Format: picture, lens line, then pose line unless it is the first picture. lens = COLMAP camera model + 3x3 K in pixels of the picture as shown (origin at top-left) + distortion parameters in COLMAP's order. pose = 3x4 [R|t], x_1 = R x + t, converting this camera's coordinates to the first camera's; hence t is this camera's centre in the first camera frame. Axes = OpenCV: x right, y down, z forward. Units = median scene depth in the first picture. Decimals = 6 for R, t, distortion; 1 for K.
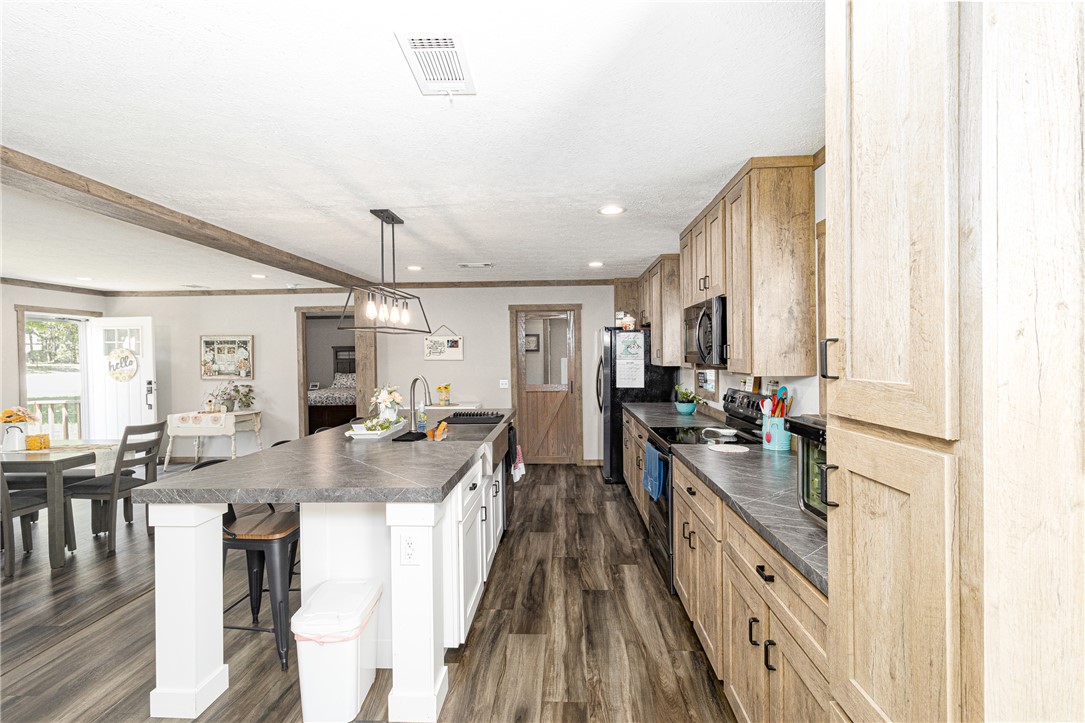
lens RADIAL K [[513.5, 0, 526.9], [0, 513.5, 357.9], [0, 0, 1]] dist [0.004568, -0.000302]
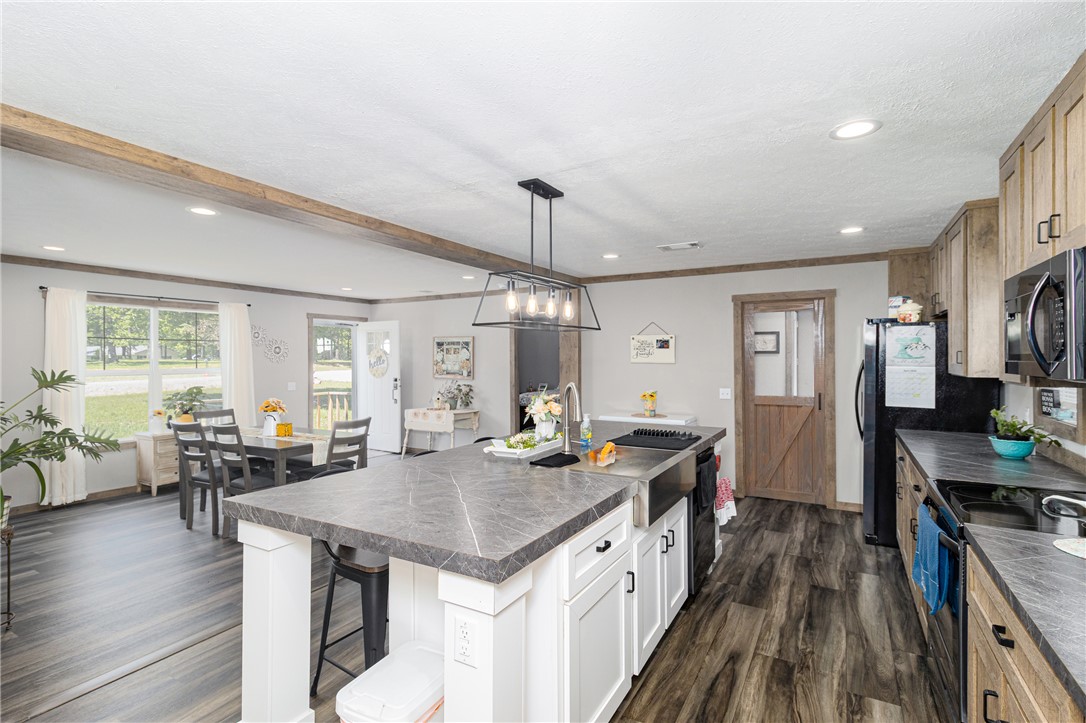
lens RADIAL K [[513.9, 0, 550.8], [0, 513.9, 357.0], [0, 0, 1]] dist [0.004568, -0.000302]
pose [[0.899114, 0.007816, -0.437645, 0.084999], [-0.009790, 0.999950, -0.002254, -0.002722], [0.437605, 0.006311, 0.899145, 0.213540]]
